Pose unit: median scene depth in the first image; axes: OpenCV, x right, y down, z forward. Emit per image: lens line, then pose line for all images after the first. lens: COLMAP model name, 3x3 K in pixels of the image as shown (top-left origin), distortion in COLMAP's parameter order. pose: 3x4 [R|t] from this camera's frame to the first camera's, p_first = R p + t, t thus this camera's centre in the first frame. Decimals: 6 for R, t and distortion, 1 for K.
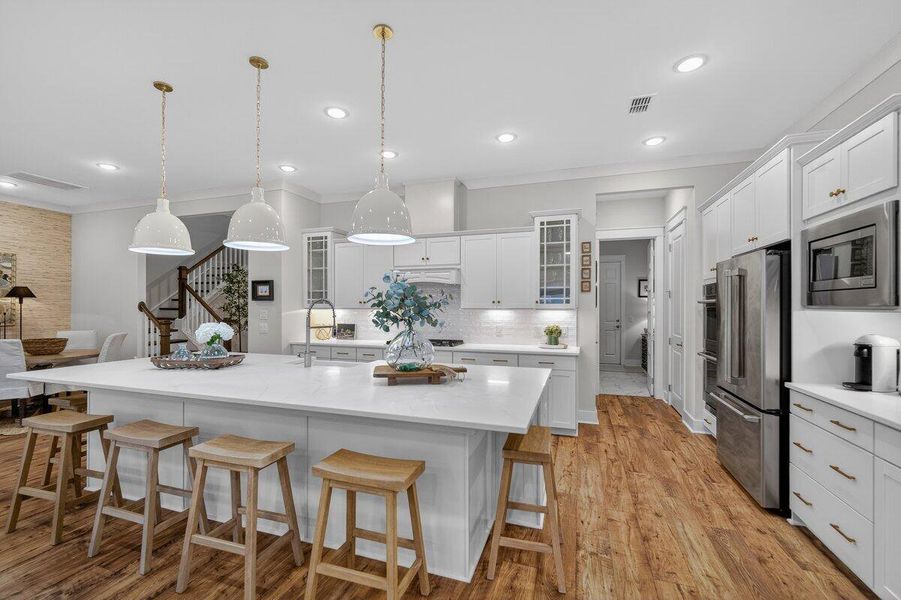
lens RADIAL K [[389.5, 0, 438.0], [0, 389.5, 305.7], [0, 0, 1]] dist [-0.004384, -0.000169]
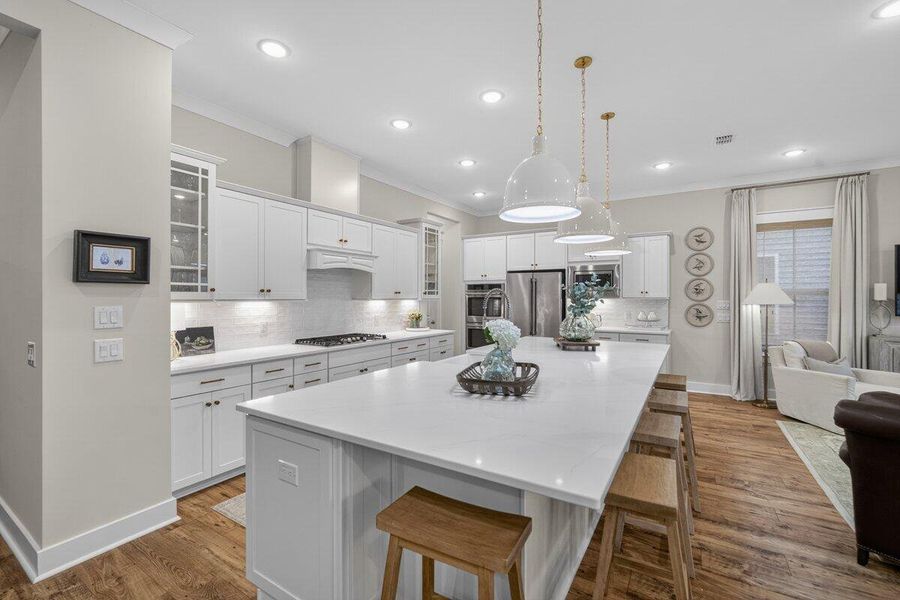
lens RADIAL K [[389.1, 0, 458.4], [0, 389.1, 299.0], [0, 0, 1]] dist [-0.004384, -0.000169]
pose [[0.213970, -0.006561, 0.976818, -0.868508], [-0.004996, 0.999957, 0.007810, -0.001694], [-0.976828, -0.006551, 0.213928, 0.617477]]
